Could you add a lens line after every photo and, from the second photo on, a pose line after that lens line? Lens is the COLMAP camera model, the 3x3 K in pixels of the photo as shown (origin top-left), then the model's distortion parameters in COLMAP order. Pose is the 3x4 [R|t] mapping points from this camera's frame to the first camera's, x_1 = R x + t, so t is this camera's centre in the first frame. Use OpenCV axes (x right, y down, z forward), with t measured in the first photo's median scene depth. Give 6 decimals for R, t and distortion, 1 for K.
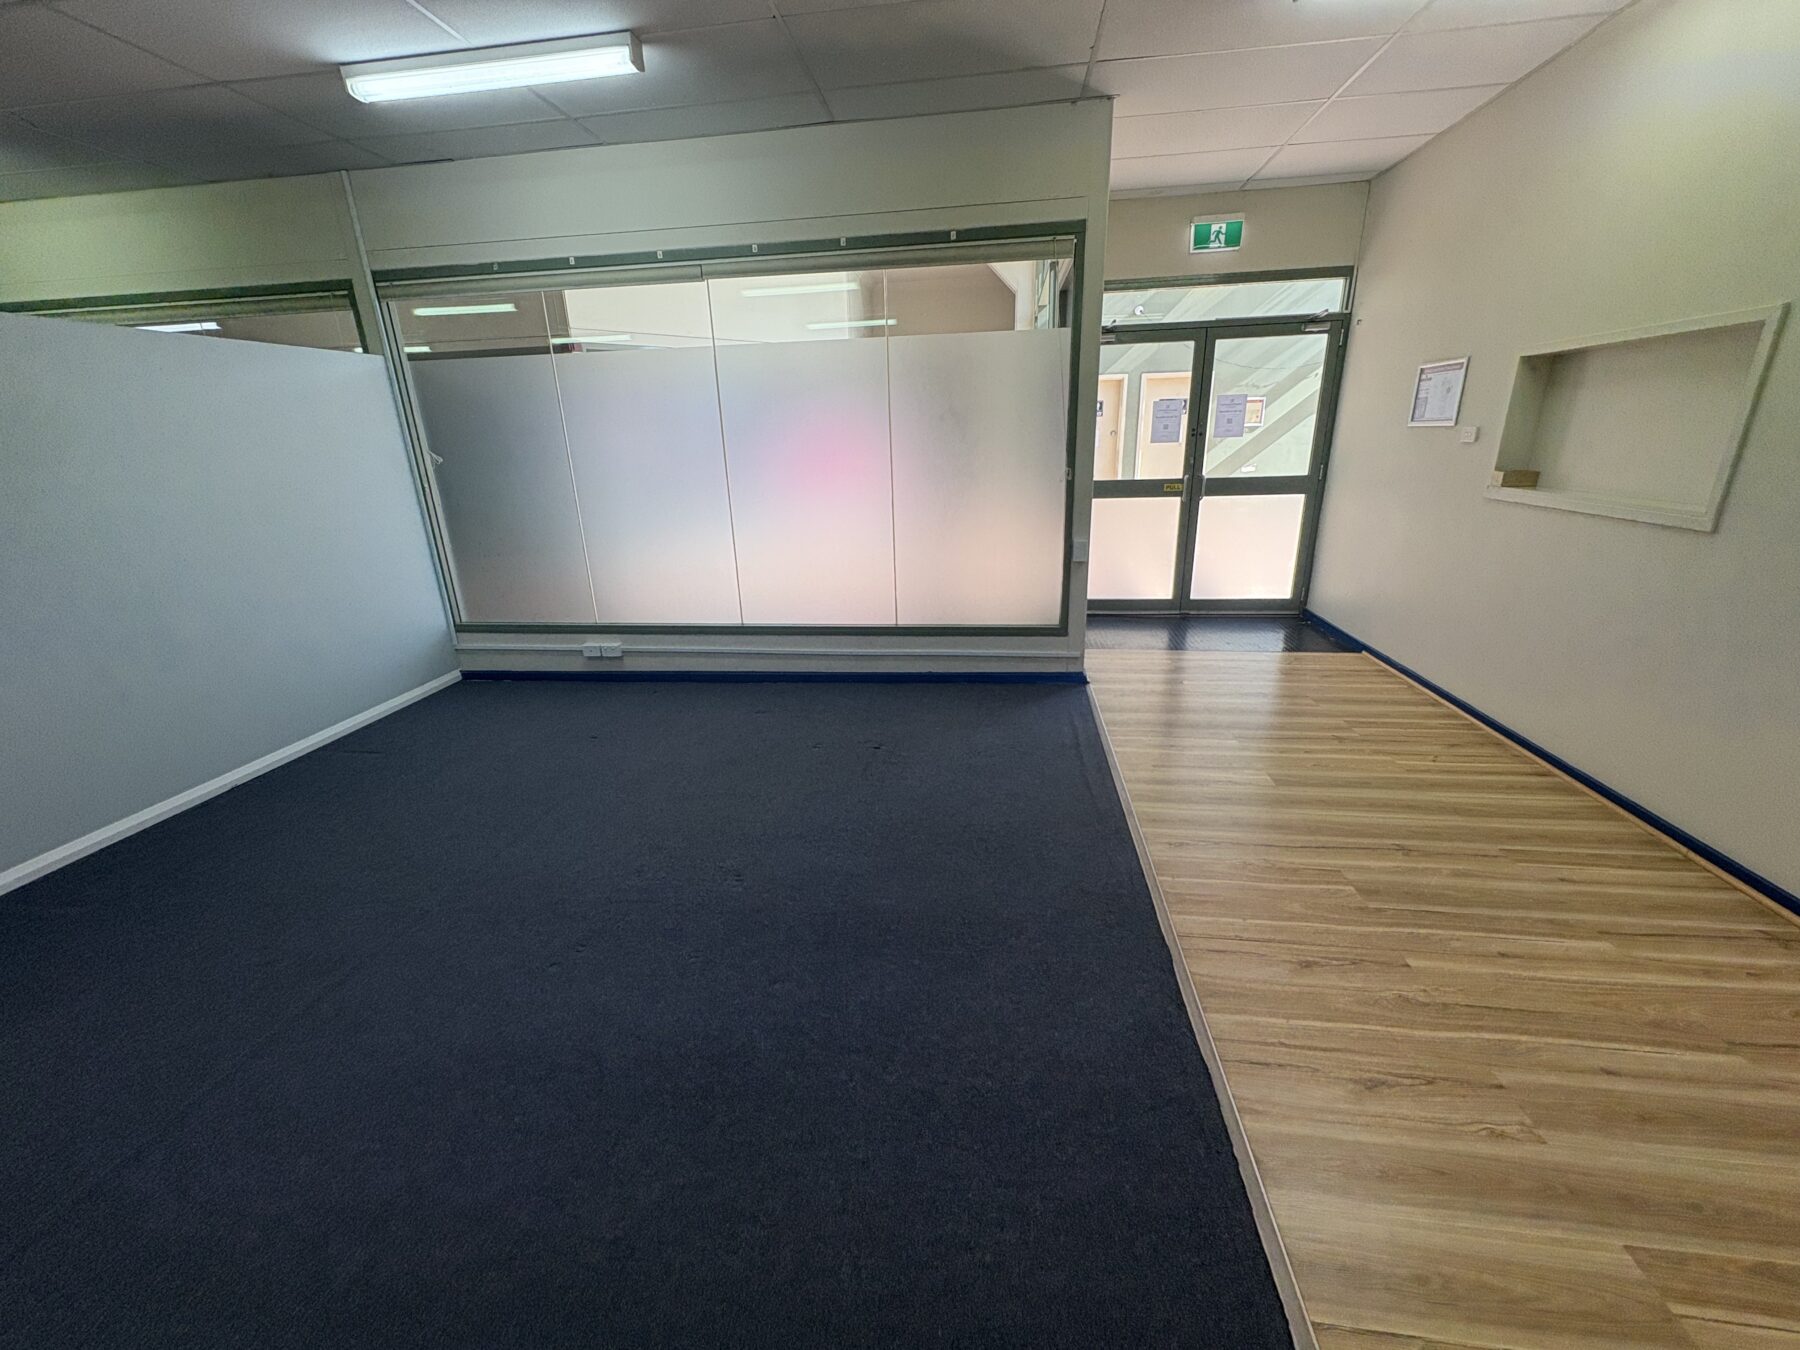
lens RADIAL K [[713.6, 0, 896.8], [0, 713.6, 673.8], [0, 0, 1]] dist [0.001768, 0.000370]
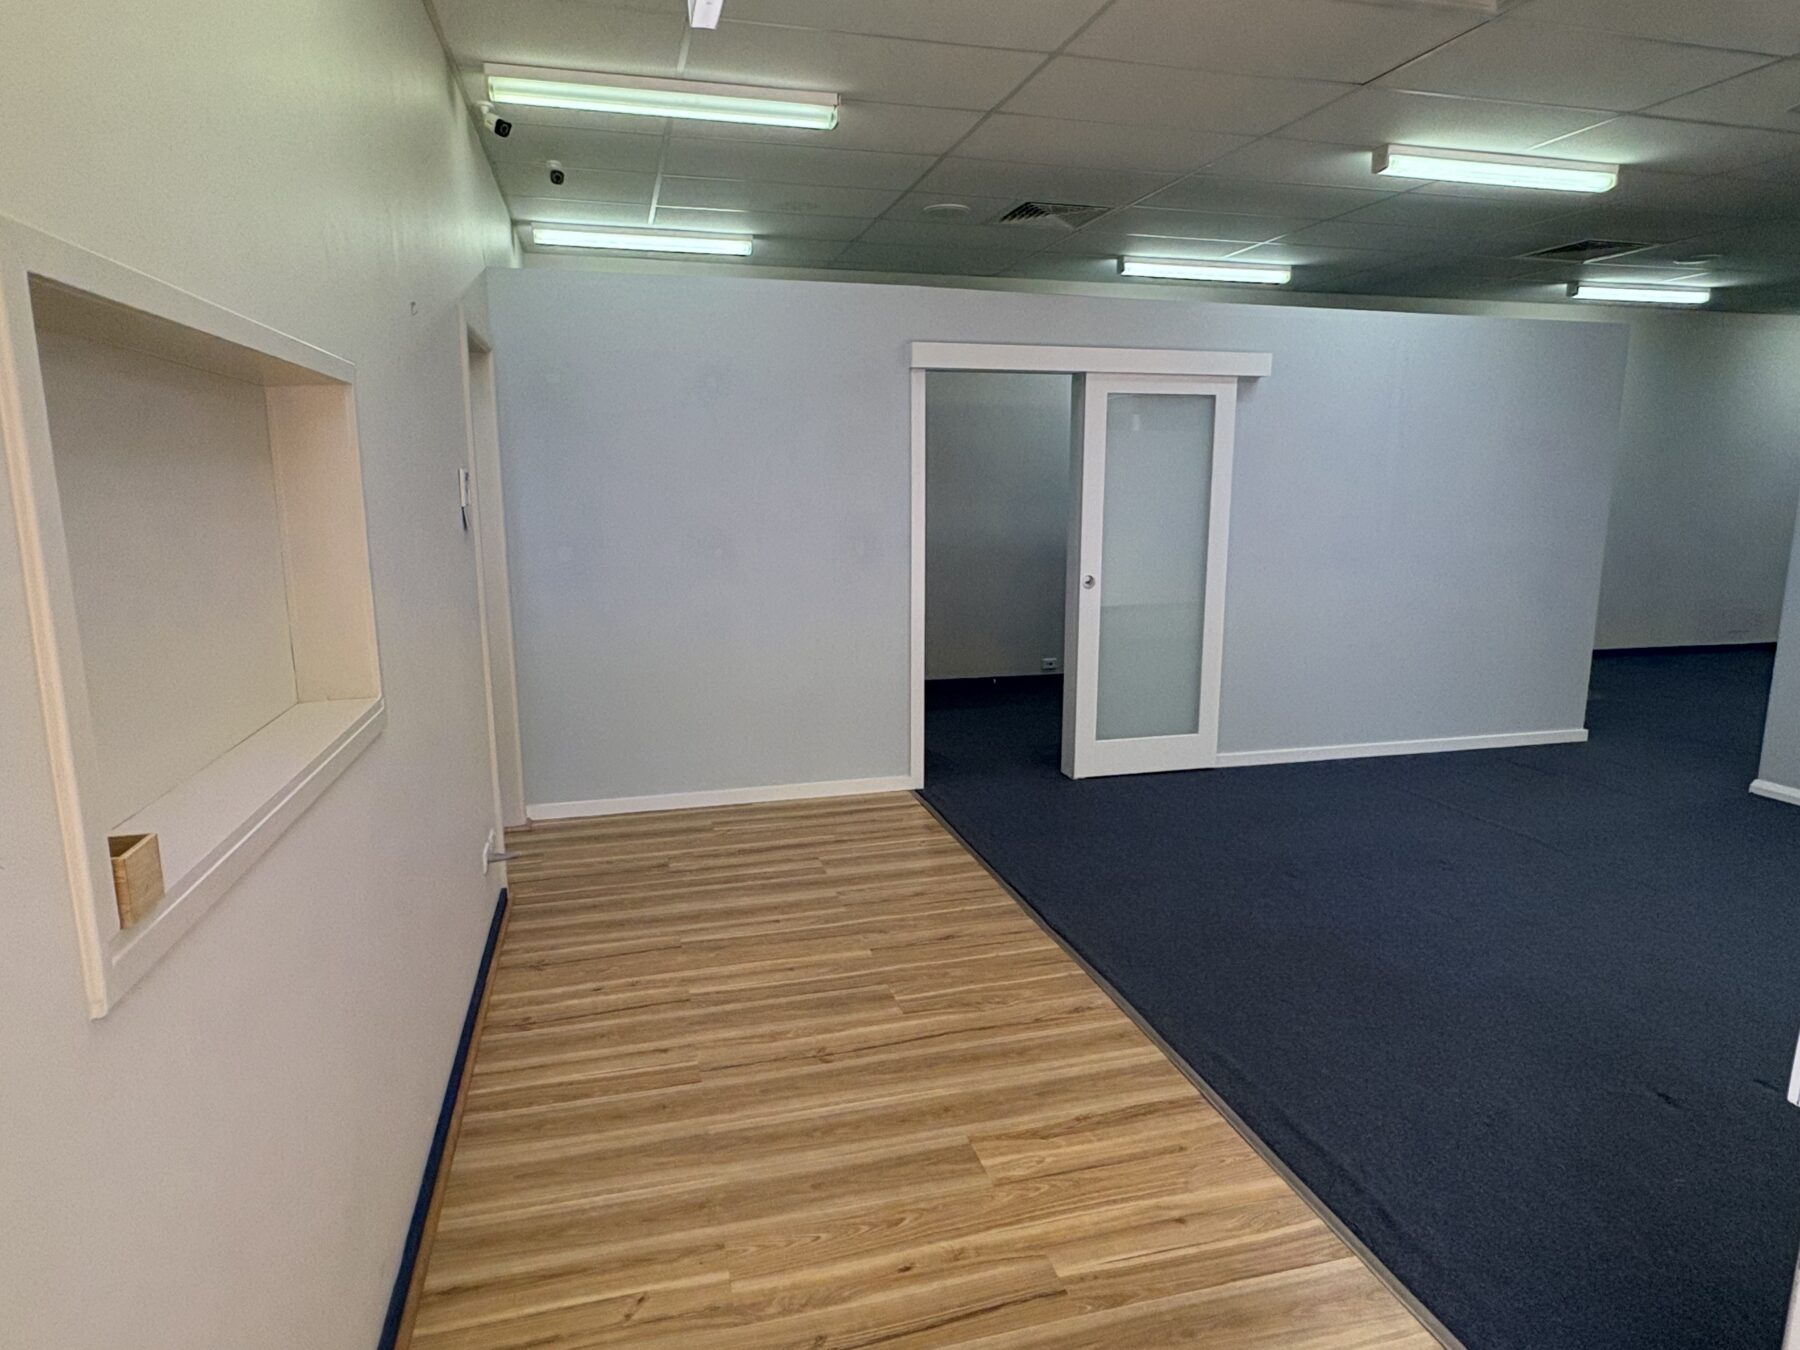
lens RADIAL K [[1061.2, 0, 896.2], [0, 1061.2, 676.8], [0, 0, 1]] dist [0.004951, -0.000068]
pose [[-0.921809, 0.103146, -0.373669, 0.733321], [-0.094055, 0.875632, 0.473733, -0.468498], [0.376060, 0.471837, -0.797464, 1.254380]]
